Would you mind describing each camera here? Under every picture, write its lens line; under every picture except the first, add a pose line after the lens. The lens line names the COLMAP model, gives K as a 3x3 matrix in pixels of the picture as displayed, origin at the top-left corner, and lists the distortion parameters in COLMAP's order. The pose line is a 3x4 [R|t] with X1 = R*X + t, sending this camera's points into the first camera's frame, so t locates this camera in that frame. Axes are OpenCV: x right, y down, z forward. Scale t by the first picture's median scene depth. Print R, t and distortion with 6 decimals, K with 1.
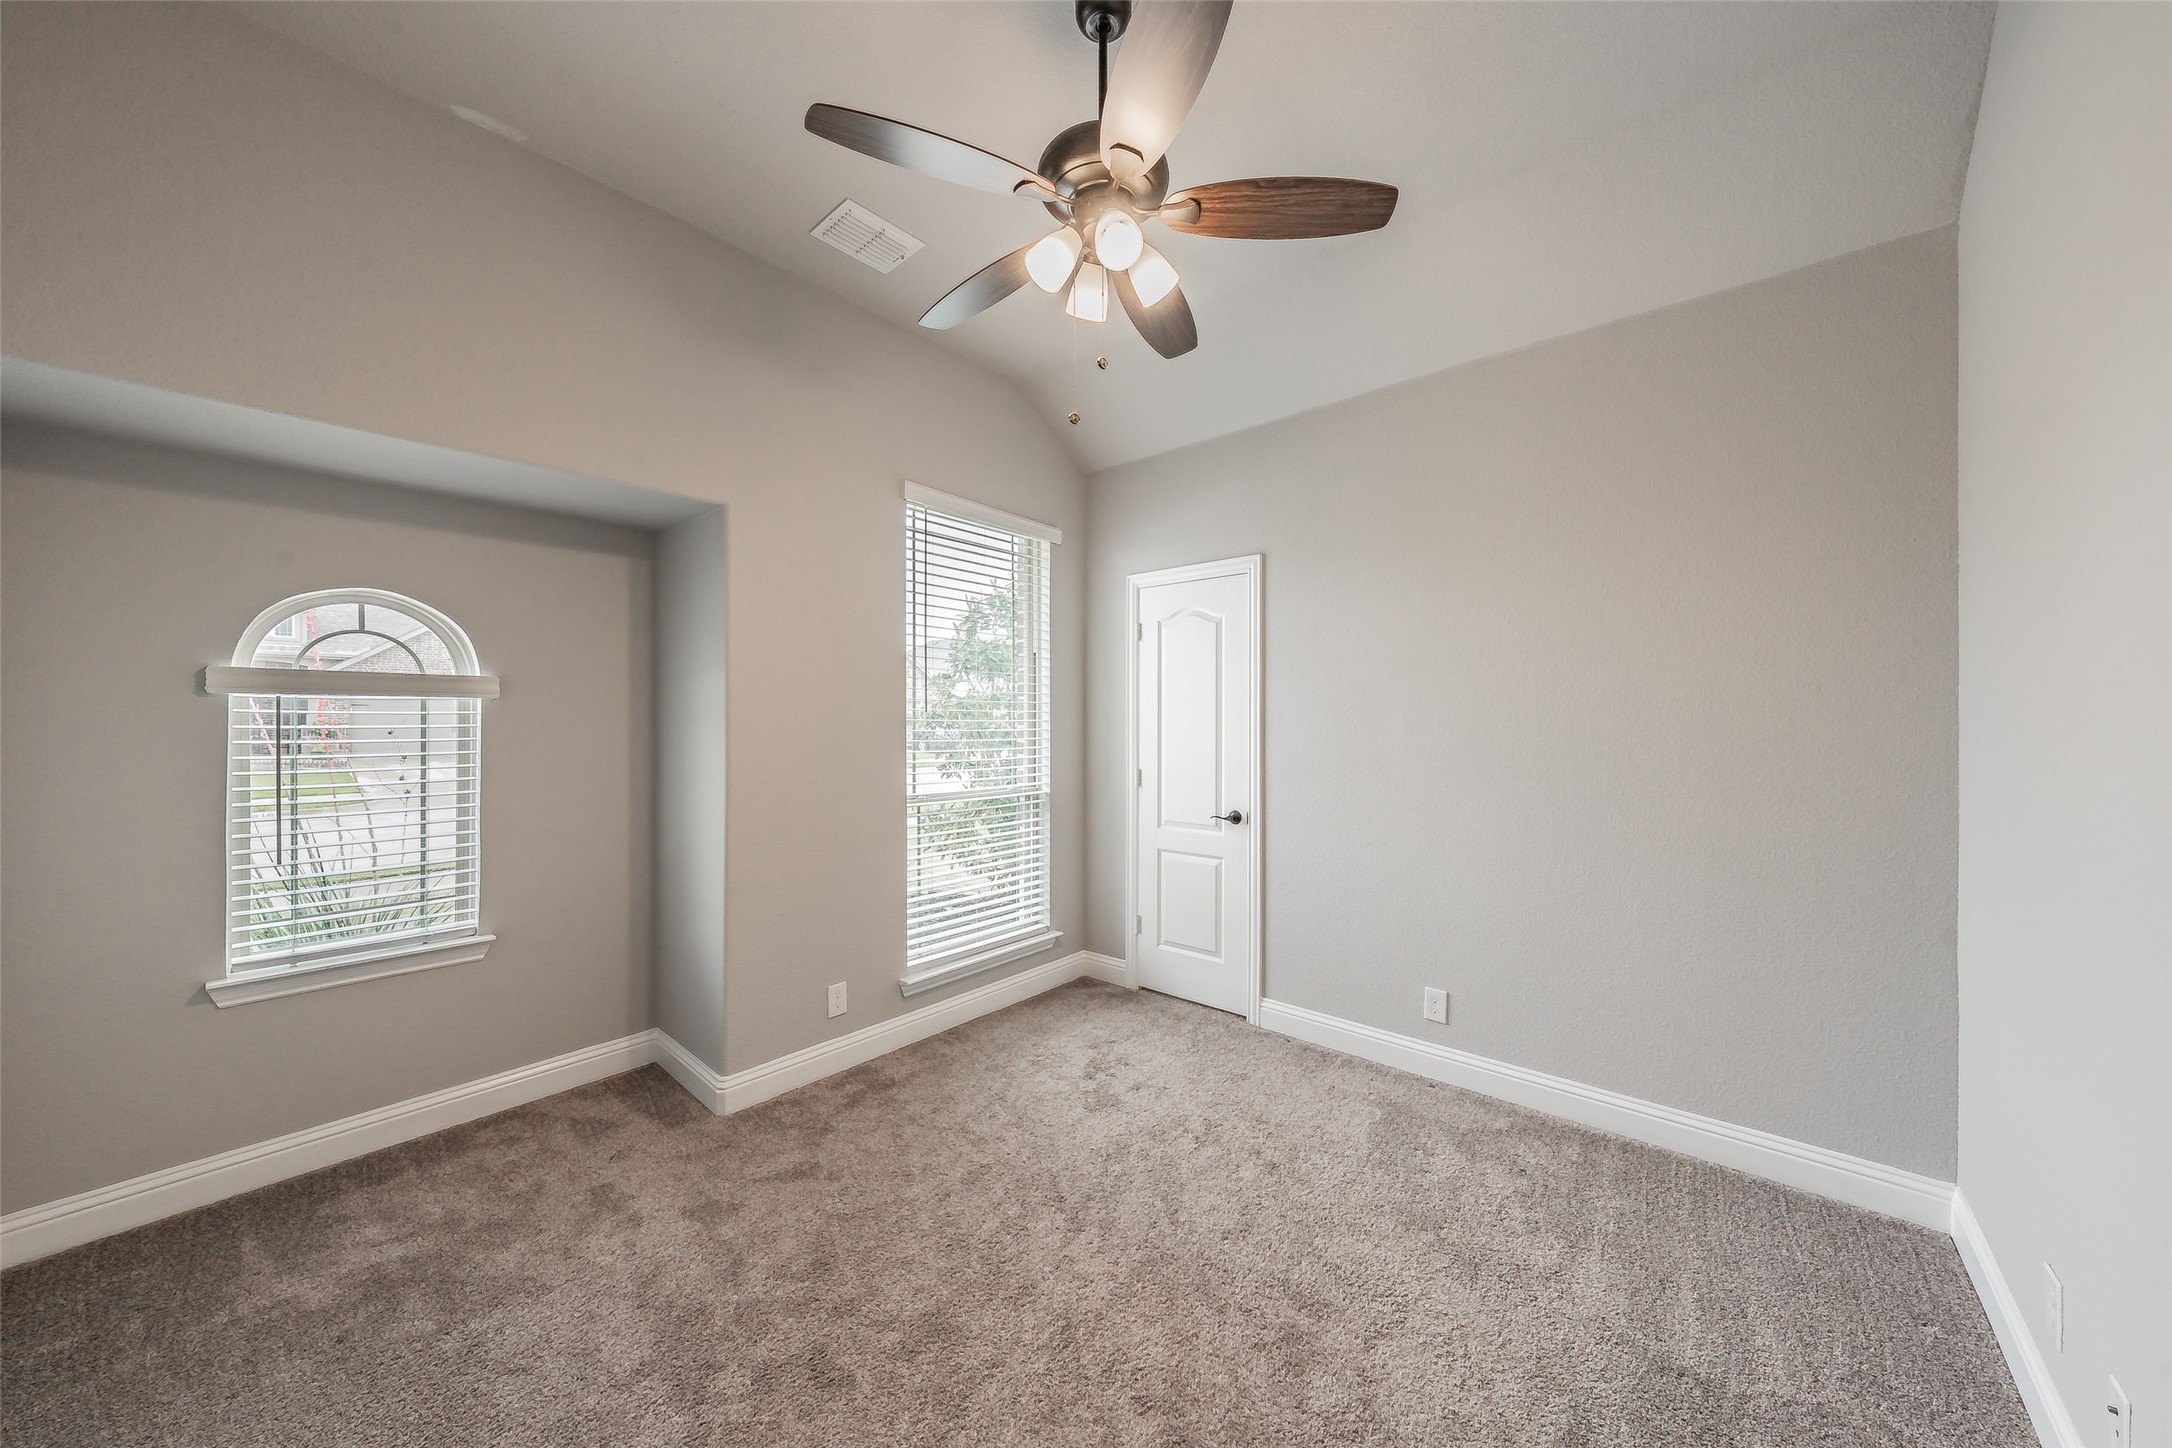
lens RADIAL K [[762.0, 0, 1094.7], [0, 762.0, 720.4], [0, 0, 1]] dist [-0.003845, 0.000557]
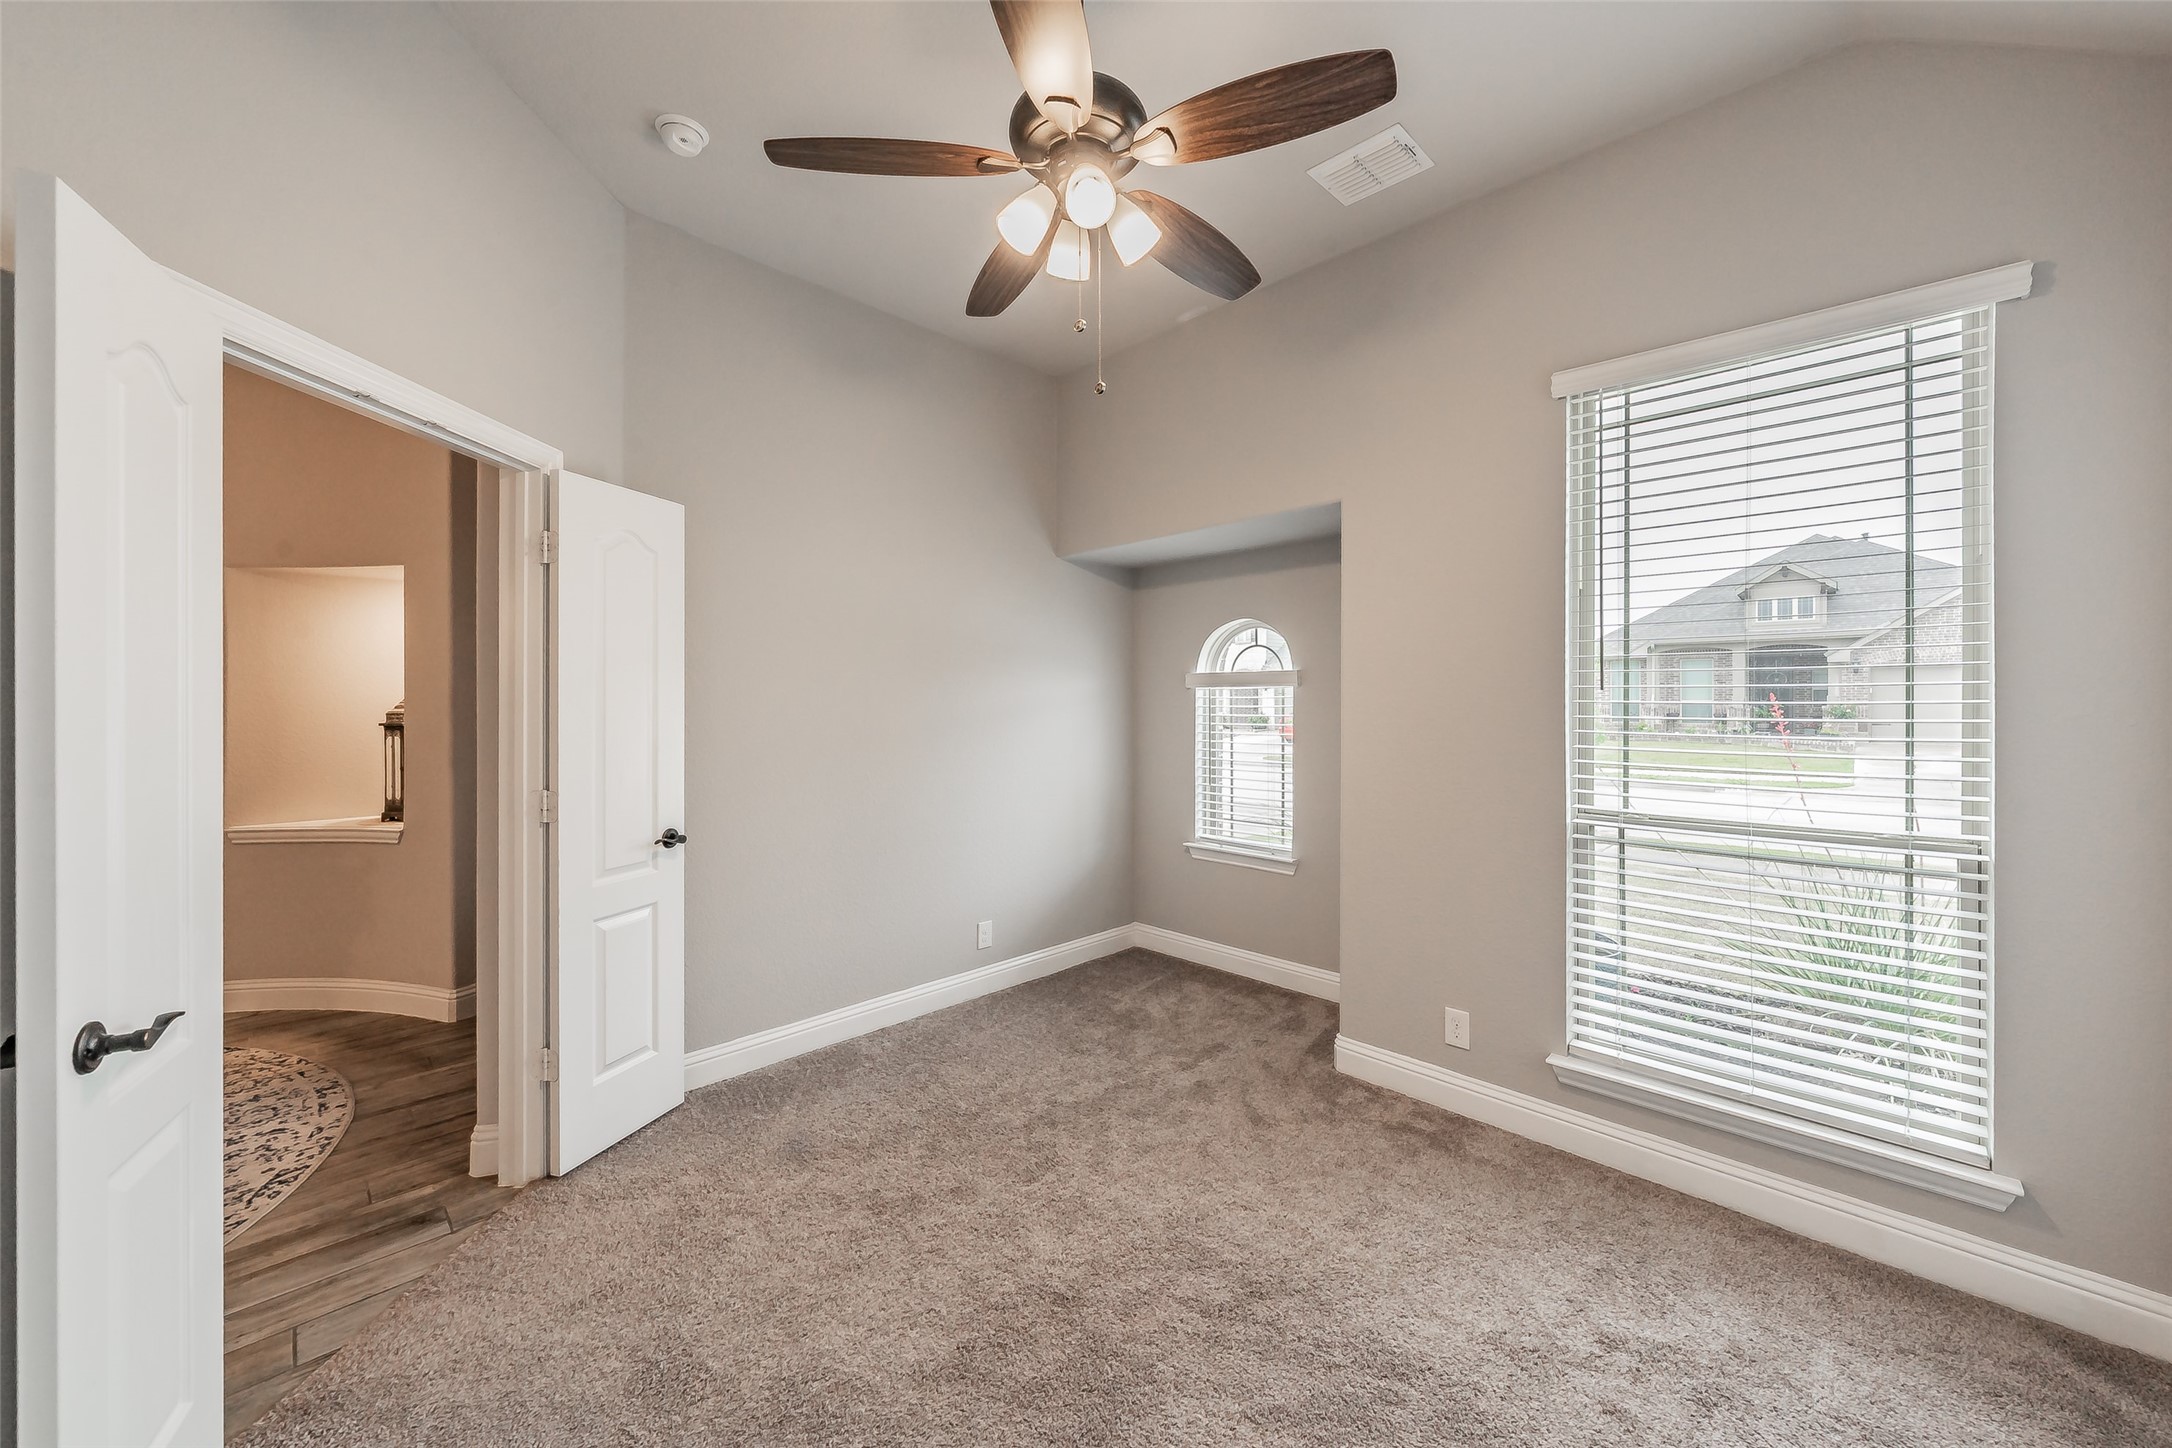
lens RADIAL K [[819.5, 0, 1094.0], [0, 819.5, 709.9], [0, 0, 1]] dist [-0.000013, -0.000677]
pose [[-0.092063, 0.000774, -0.995753, 0.720009], [-0.008114, 0.999966, 0.001528, 0.013774], [0.995720, 0.008220, -0.092054, 0.790467]]
